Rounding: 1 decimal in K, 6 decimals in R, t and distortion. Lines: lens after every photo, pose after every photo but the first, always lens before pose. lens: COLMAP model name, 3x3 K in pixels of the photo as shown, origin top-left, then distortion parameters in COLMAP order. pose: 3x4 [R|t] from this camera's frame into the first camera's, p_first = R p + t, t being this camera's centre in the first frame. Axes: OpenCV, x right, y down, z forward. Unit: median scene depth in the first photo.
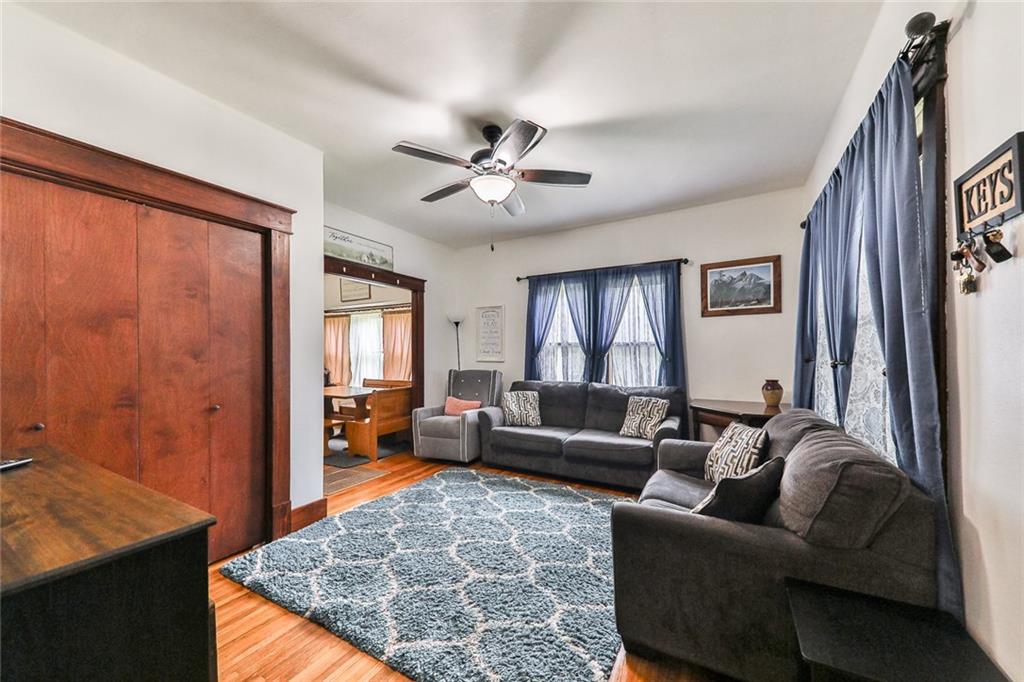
lens RADIAL K [[379.2, 0, 508.1], [0, 379.2, 348.6], [0, 0, 1]] dist [0.007995, -0.000302]
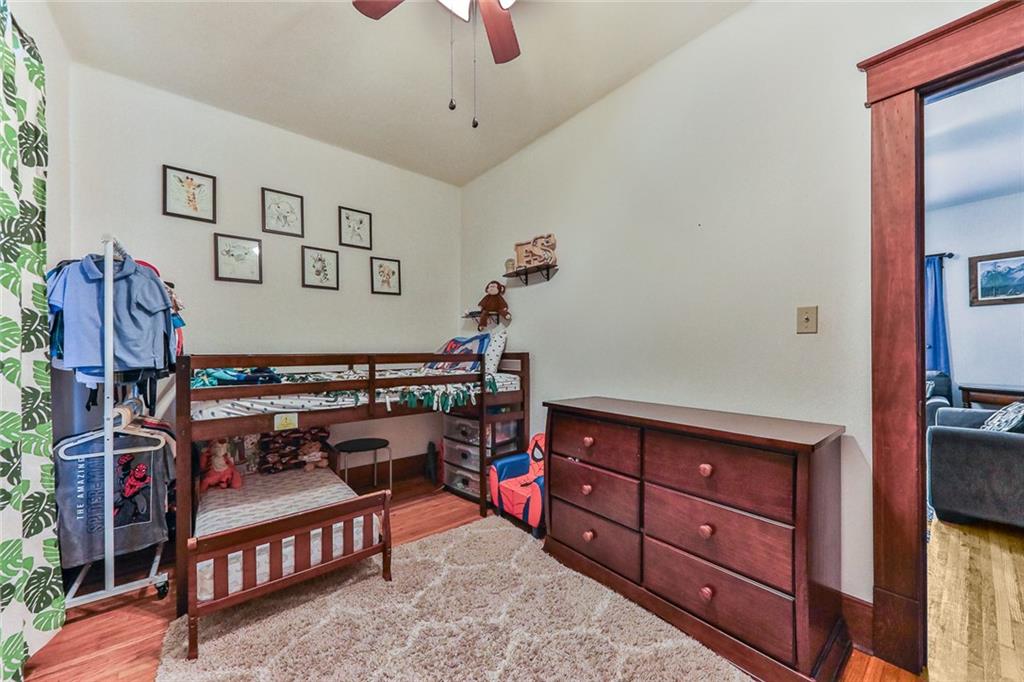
lens RADIAL K [[379.2, 0, 511.1], [0, 379.2, 343.7], [0, 0, 1]] dist [0.007995, -0.000302]
pose [[0.939337, -0.000751, -0.342994, -0.338823], [0.002820, 0.999981, 0.005535, 0.012610], [0.342983, -0.006166, 0.939321, -0.465440]]
